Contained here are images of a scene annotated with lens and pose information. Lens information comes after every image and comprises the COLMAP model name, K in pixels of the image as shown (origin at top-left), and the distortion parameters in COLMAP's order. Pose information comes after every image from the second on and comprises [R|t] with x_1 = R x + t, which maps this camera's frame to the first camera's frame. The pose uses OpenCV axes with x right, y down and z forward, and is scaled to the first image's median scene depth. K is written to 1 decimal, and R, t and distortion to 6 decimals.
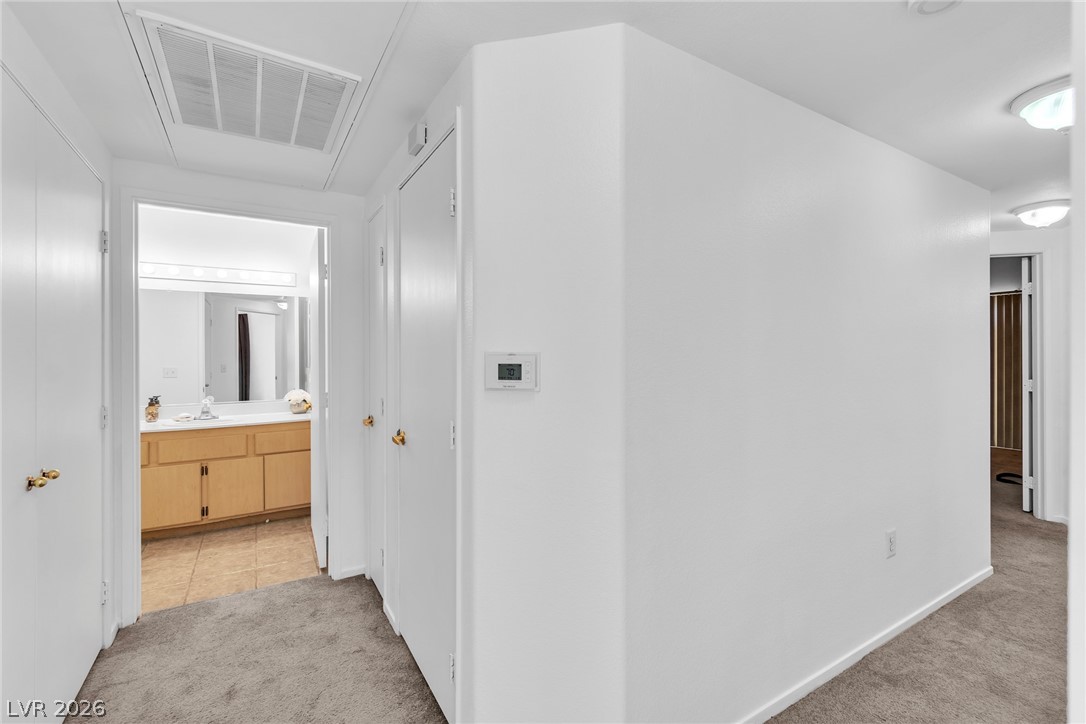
lens RADIAL K [[474.2, 0, 544.4], [0, 474.2, 358.6], [0, 0, 1]] dist [0.001924, -0.000159]
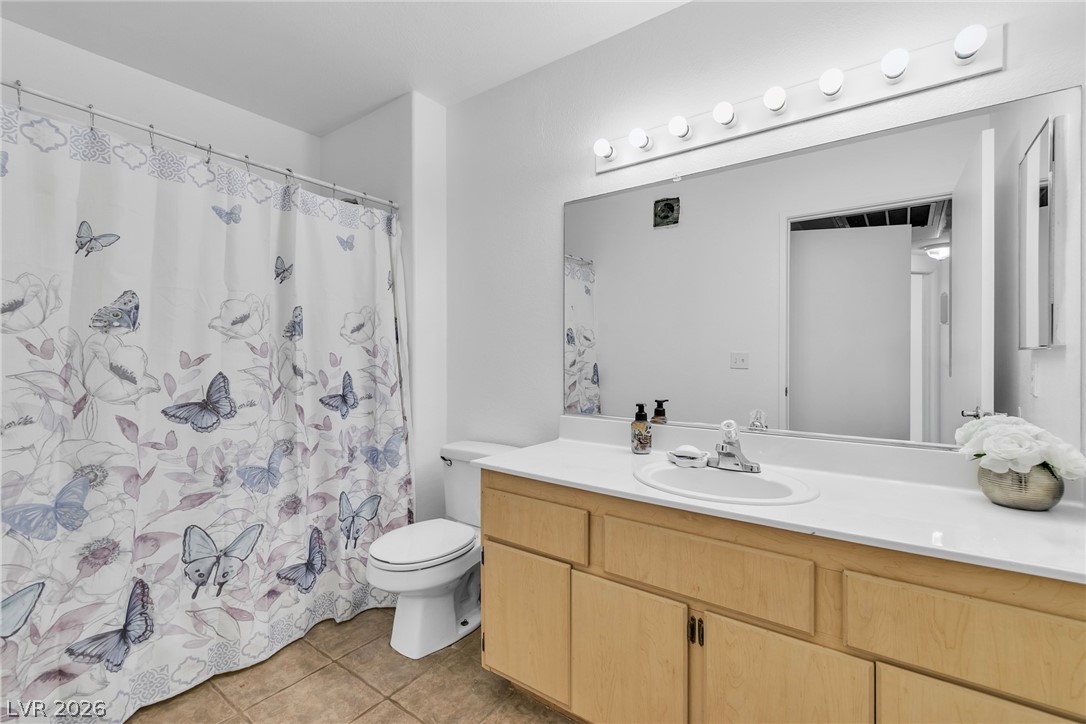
lens RADIAL K [[474.2, 0, 544.2], [0, 474.2, 360.0], [0, 0, 1]] dist [0.001924, -0.000159]
pose [[0.393478, 0.010762, -0.919271, -0.425062], [-0.010587, 0.999918, 0.007174, 0.035627], [0.919273, 0.006910, 0.393560, 0.728753]]
